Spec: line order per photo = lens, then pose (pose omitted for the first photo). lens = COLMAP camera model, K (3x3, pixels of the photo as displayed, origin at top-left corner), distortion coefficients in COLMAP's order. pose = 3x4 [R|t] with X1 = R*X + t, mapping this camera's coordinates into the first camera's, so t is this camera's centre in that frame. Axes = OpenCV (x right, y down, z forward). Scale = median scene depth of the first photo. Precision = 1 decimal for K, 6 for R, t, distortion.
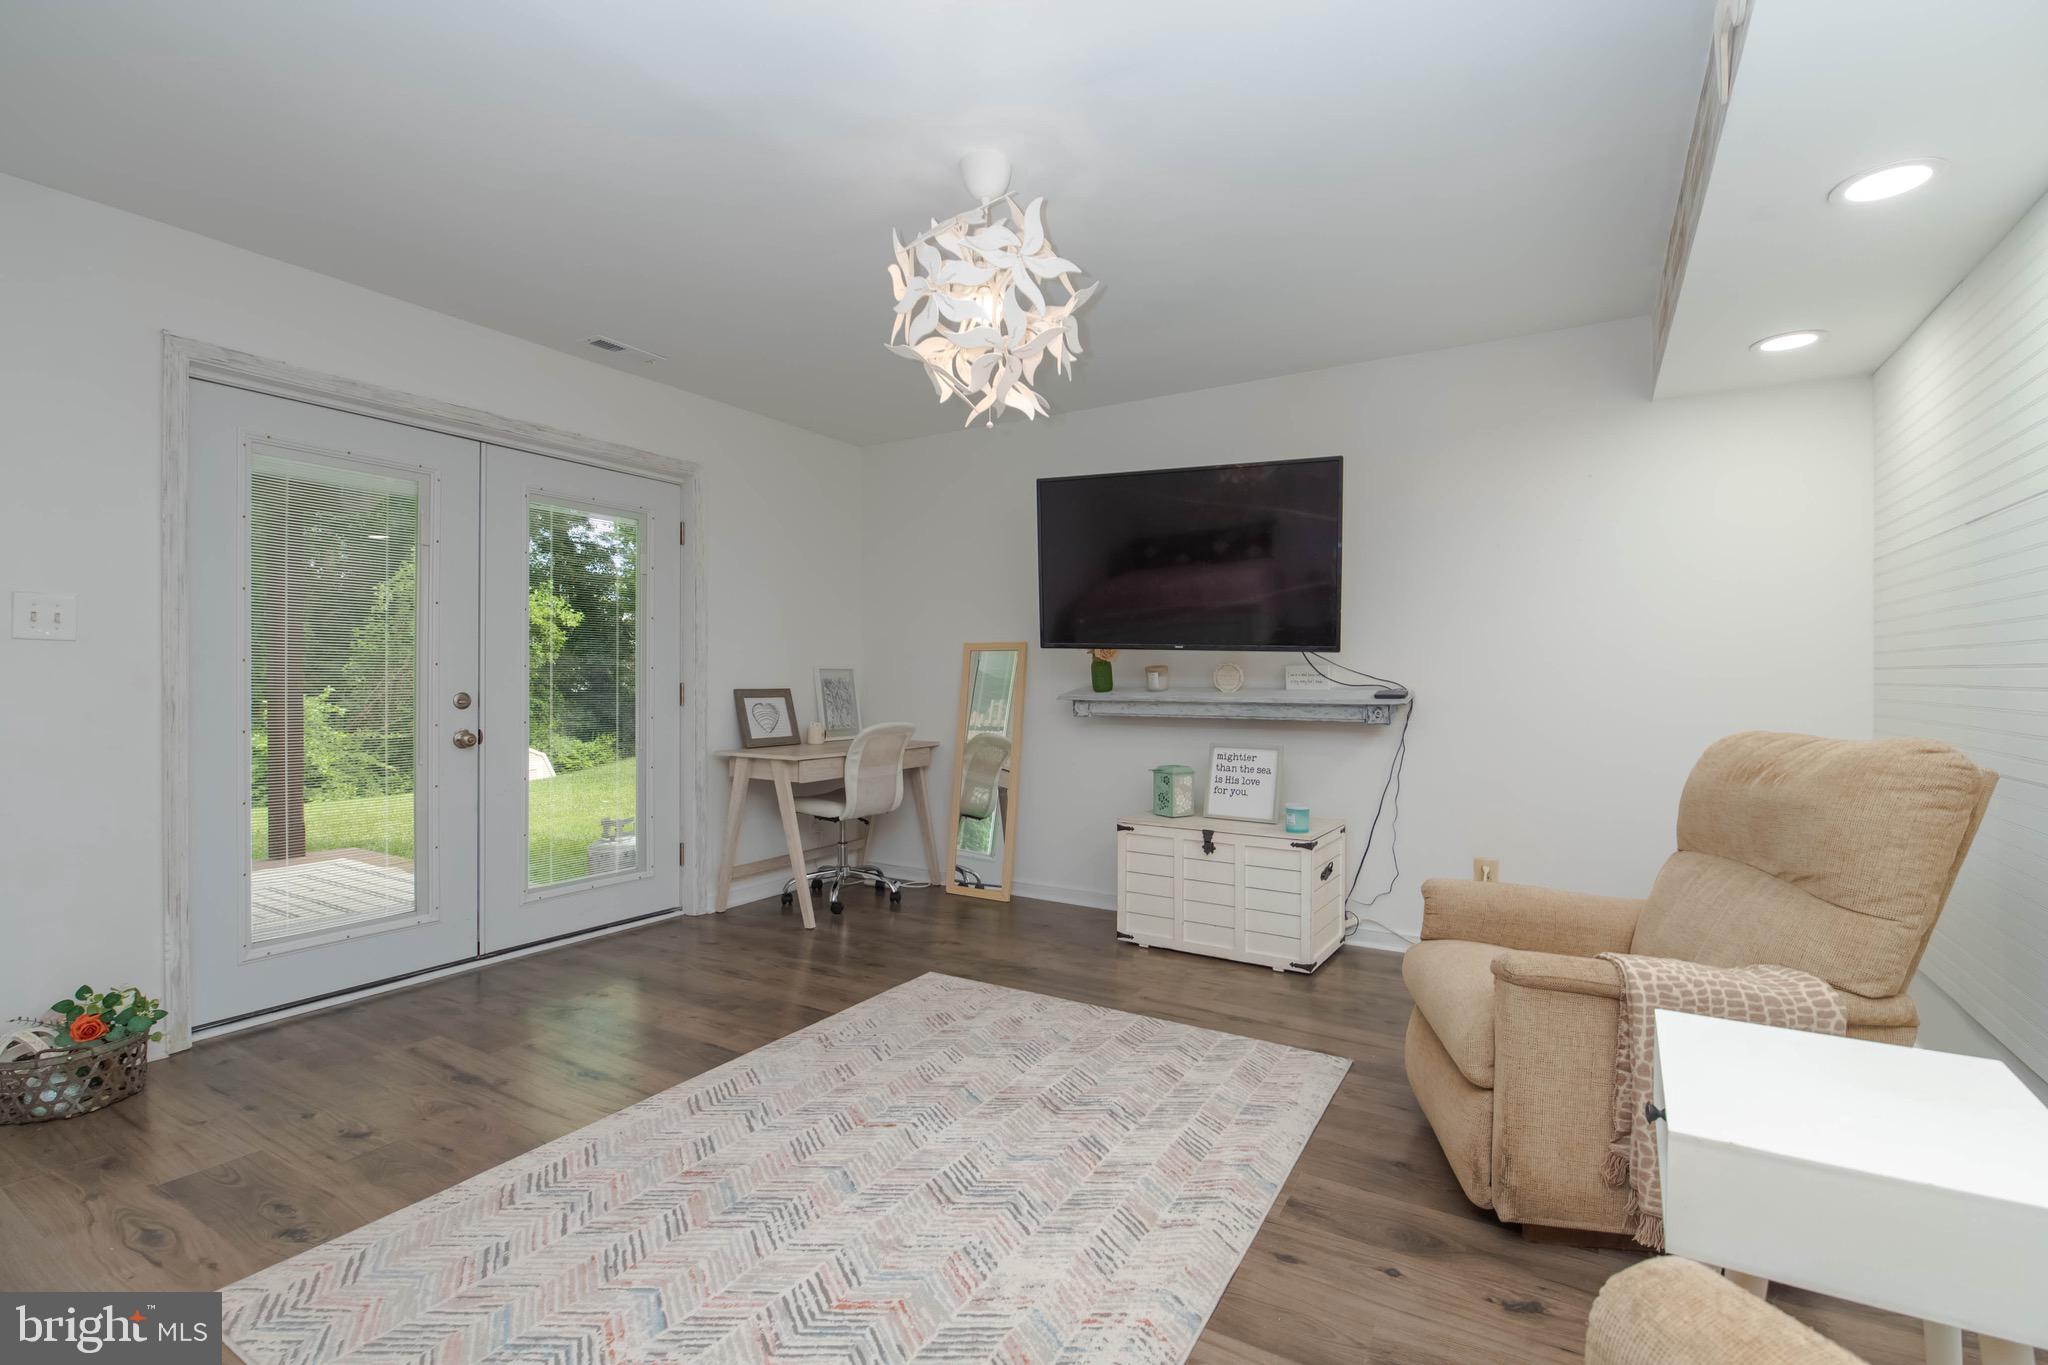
lens RADIAL K [[903.7, 0, 1032.7], [0, 903.7, 685.7], [0, 0, 1]] dist [0.001179, -0.010941]
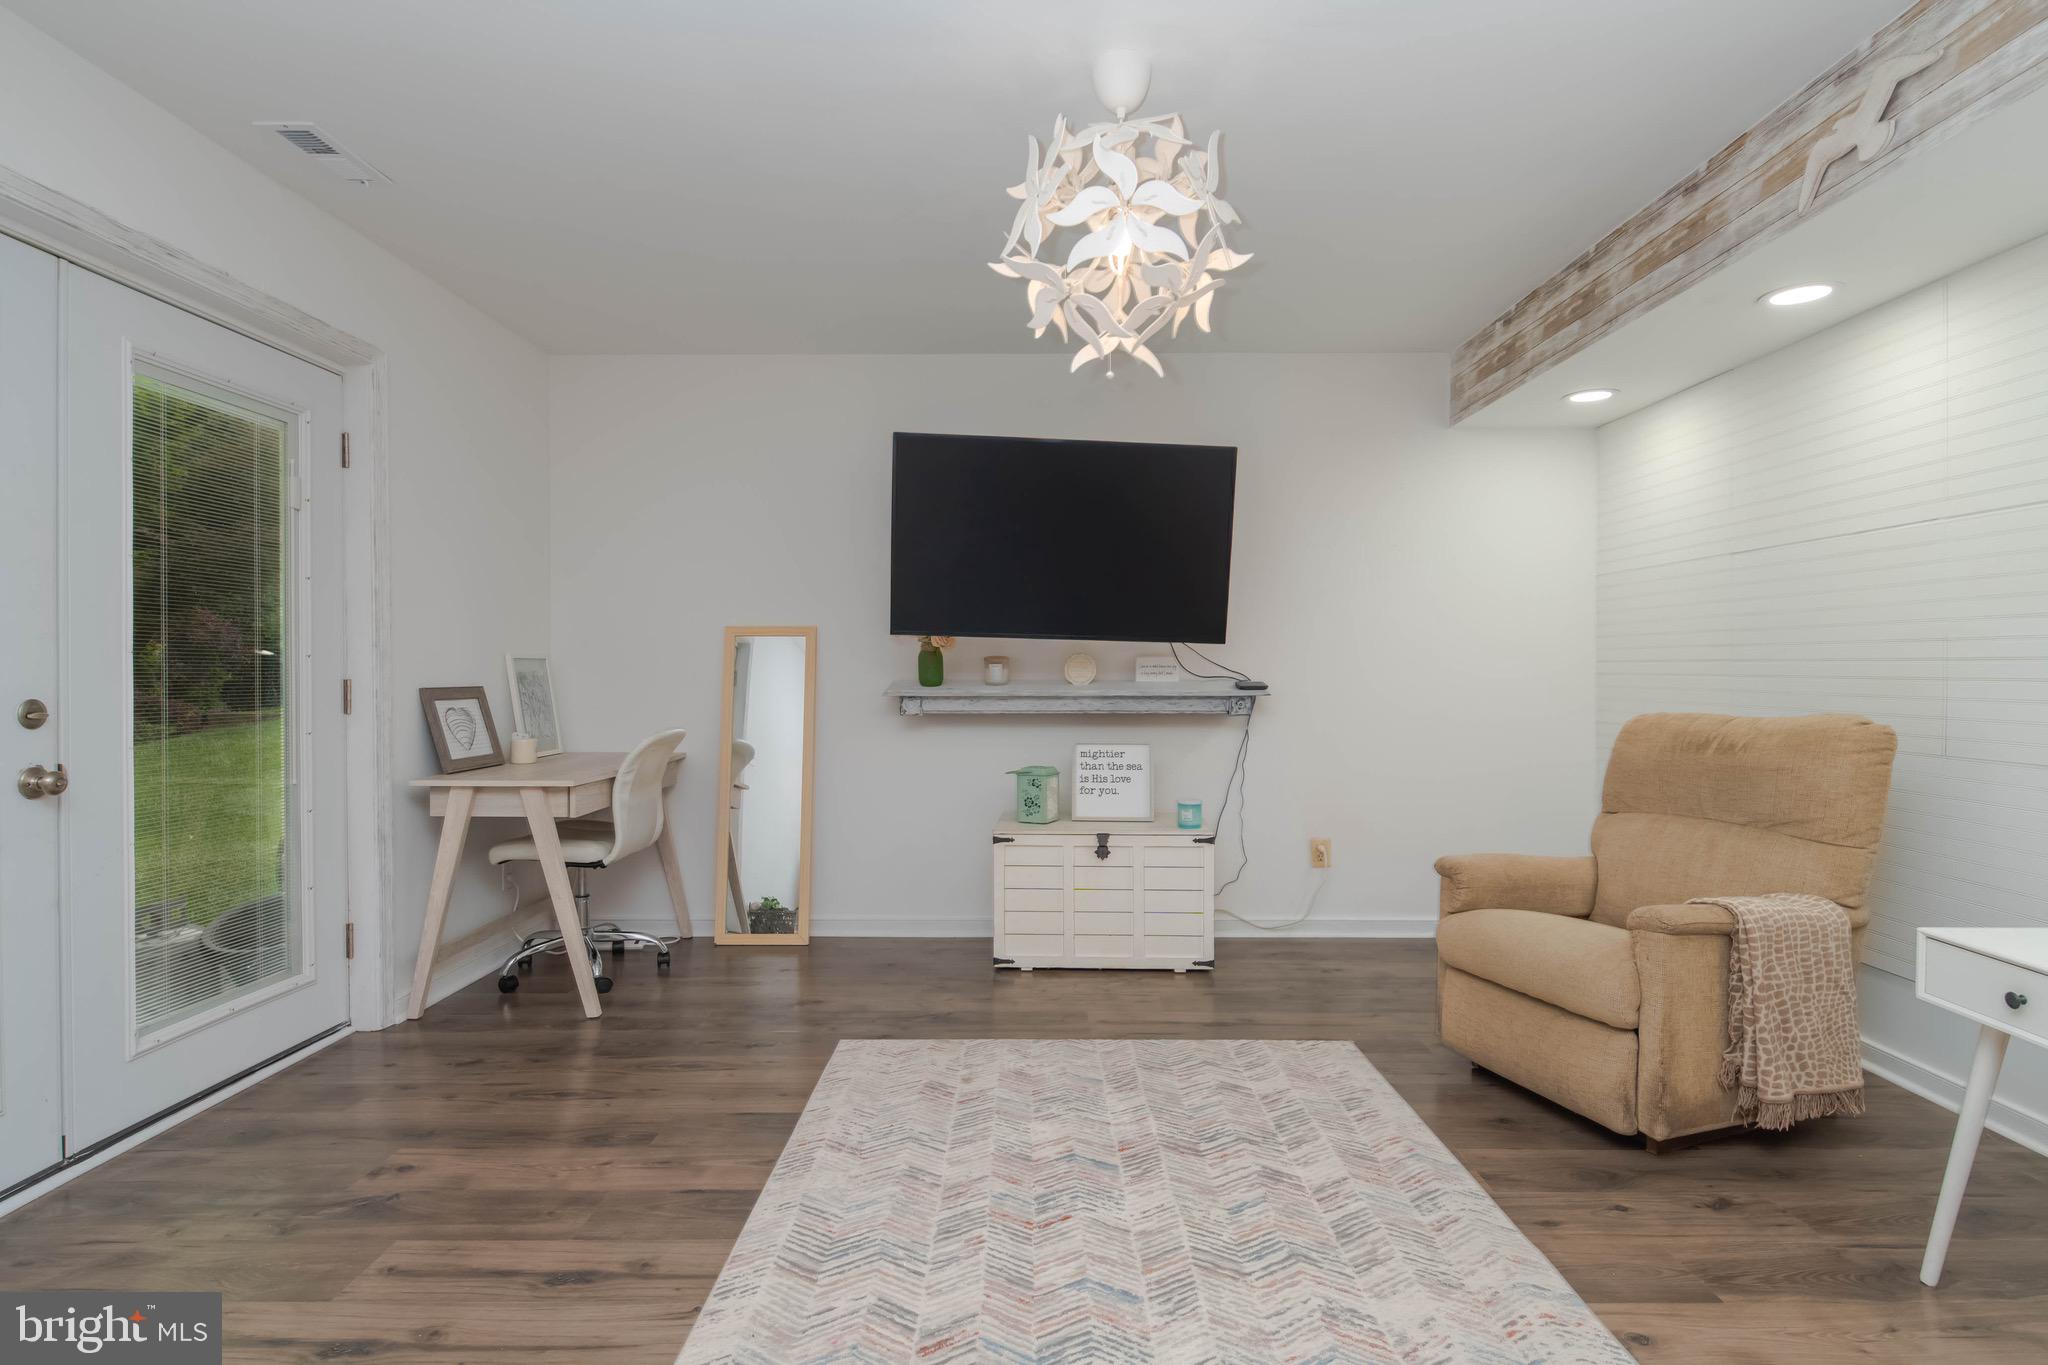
lens RADIAL K [[1015.6, 0, 1025.1], [0, 1015.6, 684.9], [0, 0, 1]] dist [0.009510, -0.012138]
pose [[0.863094, -0.009827, 0.504947, -0.402488], [0.005901, 0.999939, 0.009373, -0.003366], [-0.505008, -0.005110, 0.863099, 0.138974]]
